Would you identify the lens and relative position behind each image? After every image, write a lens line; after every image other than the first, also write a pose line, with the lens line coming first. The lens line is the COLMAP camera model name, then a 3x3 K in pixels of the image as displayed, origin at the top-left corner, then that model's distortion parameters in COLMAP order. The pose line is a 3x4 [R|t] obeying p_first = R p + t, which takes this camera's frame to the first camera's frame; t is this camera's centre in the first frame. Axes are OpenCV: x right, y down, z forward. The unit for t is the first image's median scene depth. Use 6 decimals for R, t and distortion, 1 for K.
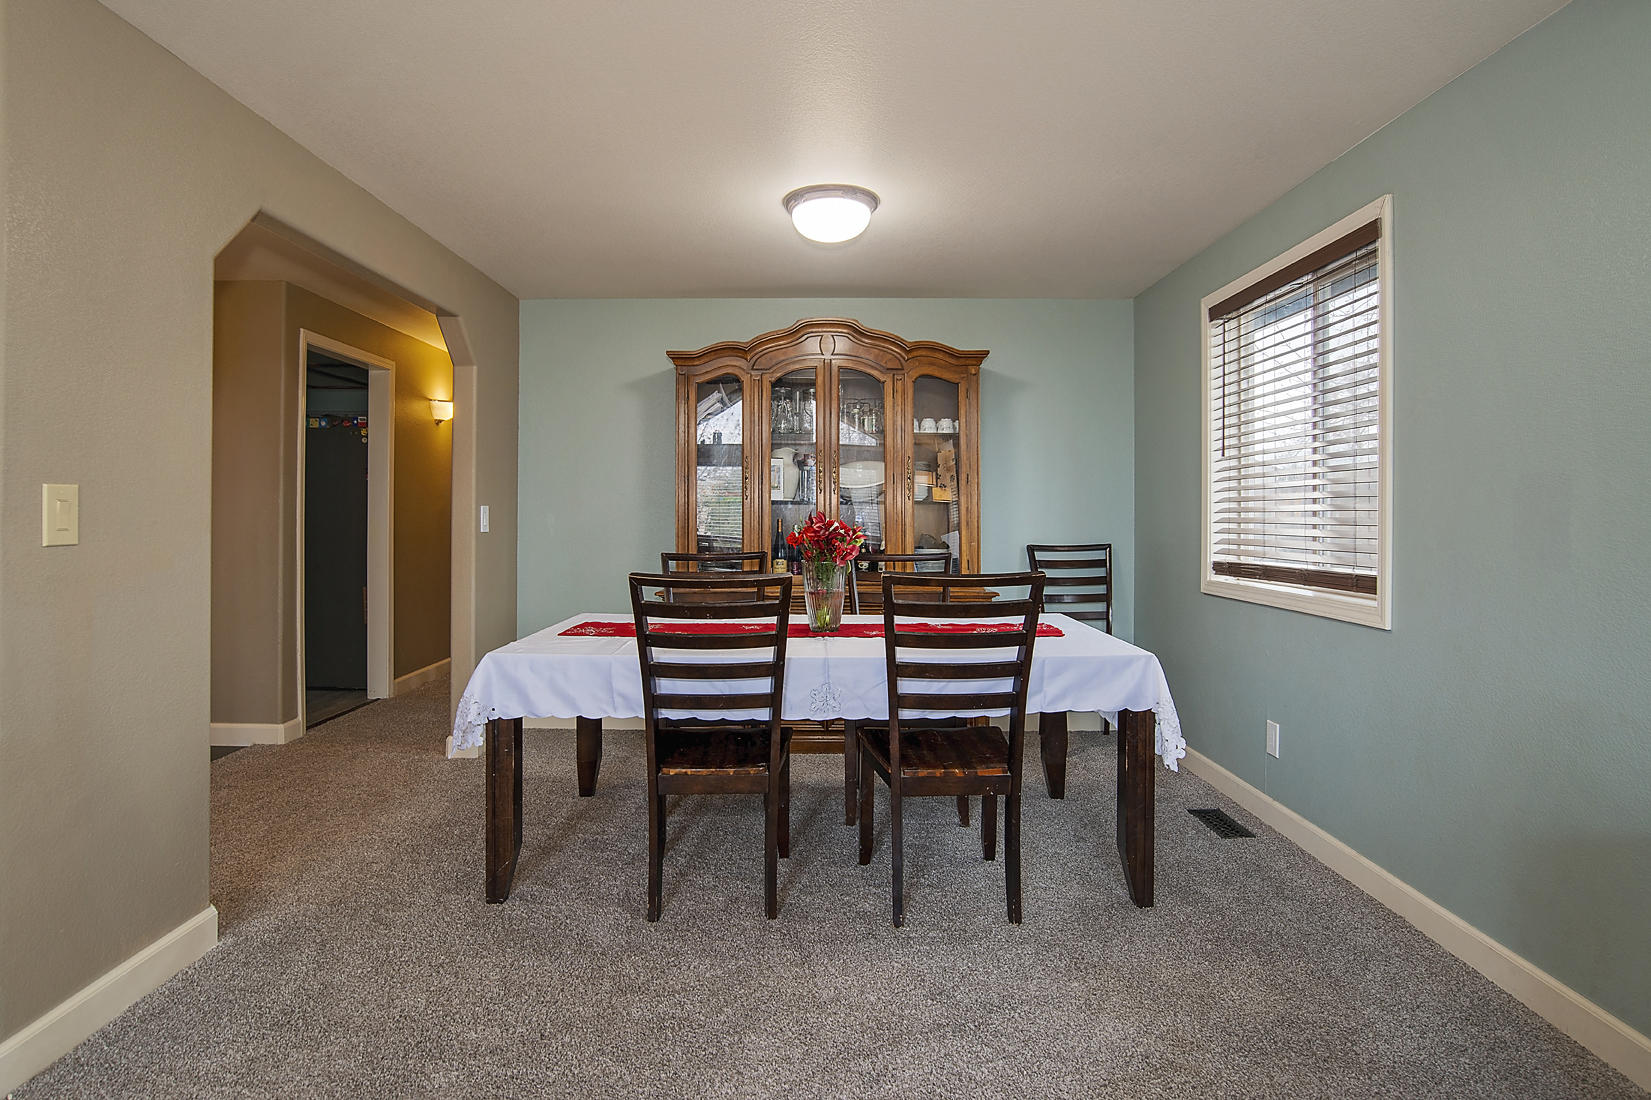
lens RADIAL K [[893.2, 0, 823.8], [0, 893.2, 503.3], [0, 0, 1]] dist [-0.013824, -0.000008]
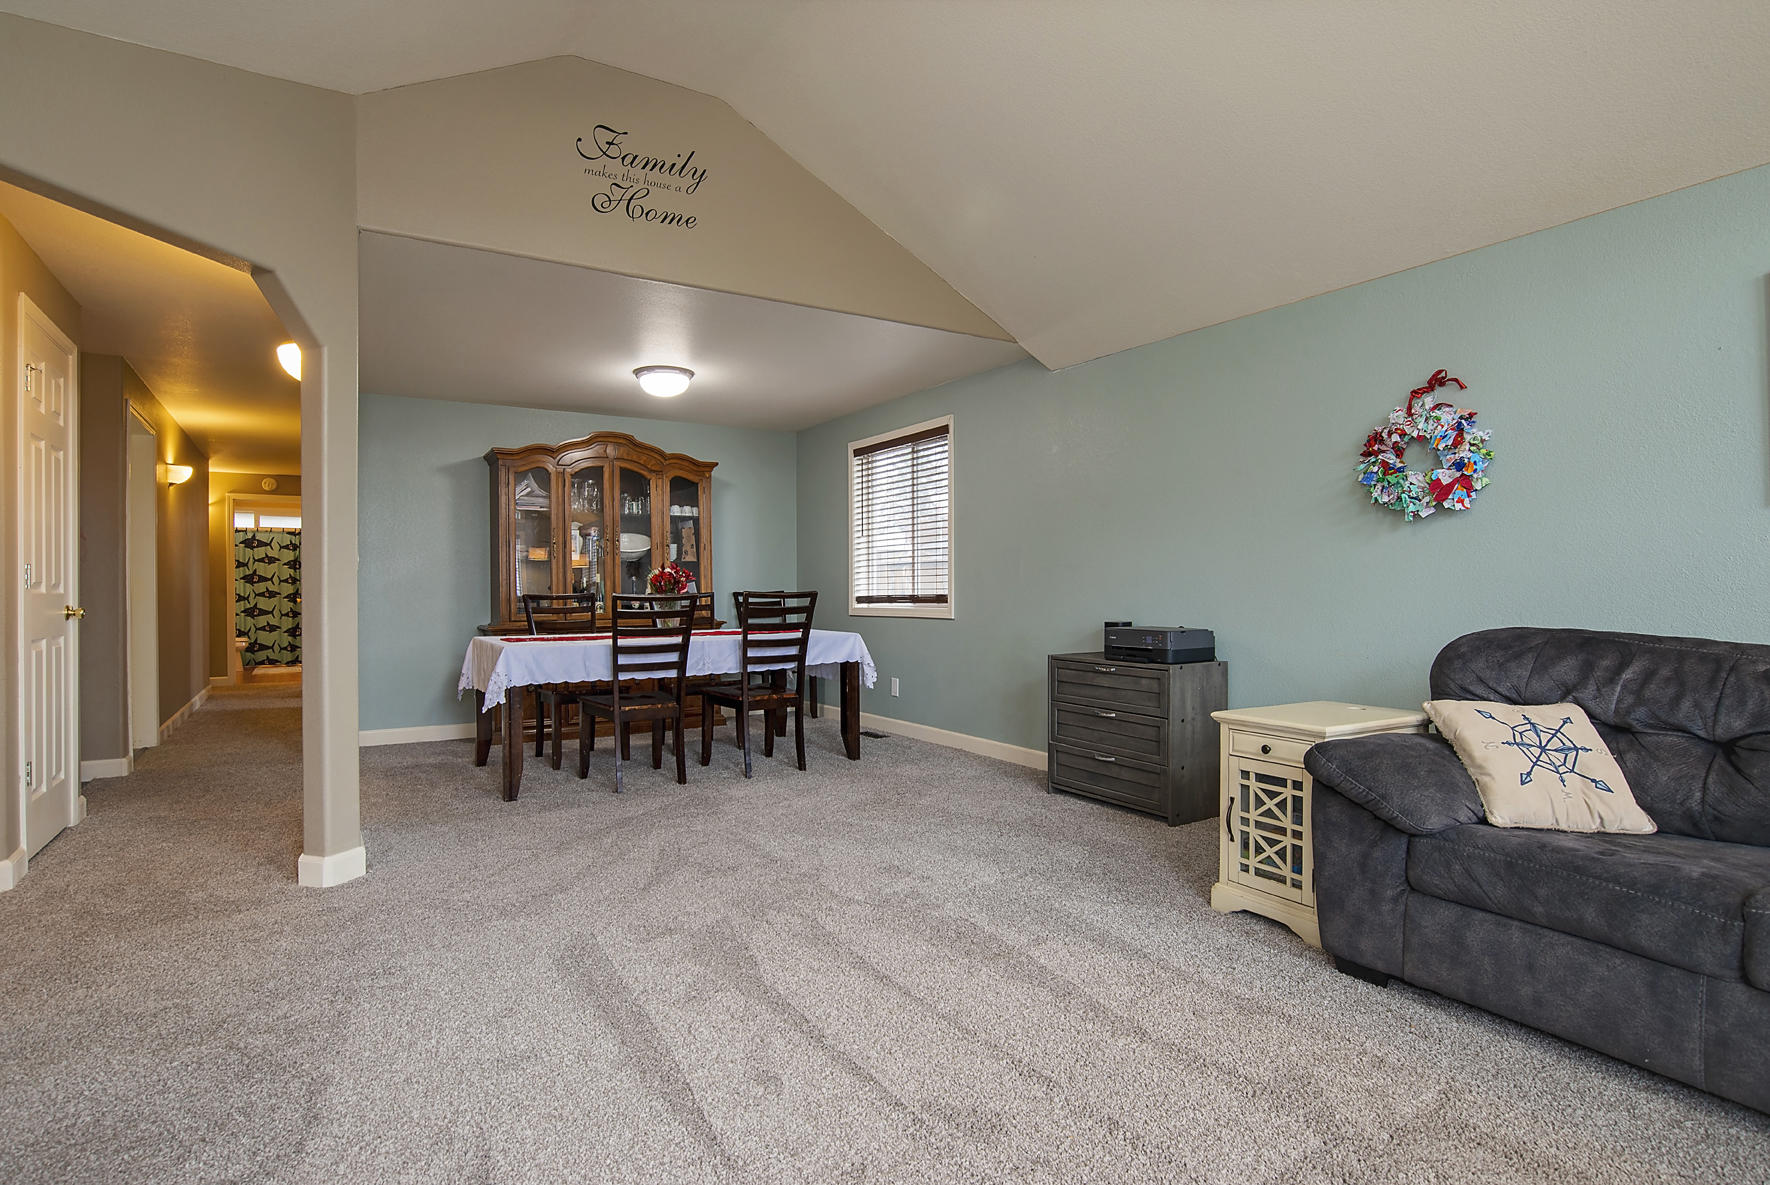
lens RADIAL K [[921.8, 0, 893.1], [0, 921.8, 593.5], [0, 0, 1]] dist [-0.068177, 0.022544]
pose [[0.832708, -0.009816, 0.553625, -0.568563], [0.004715, 0.999932, 0.010638, 0.047504], [-0.553692, -0.006248, 0.832698, -0.609187]]
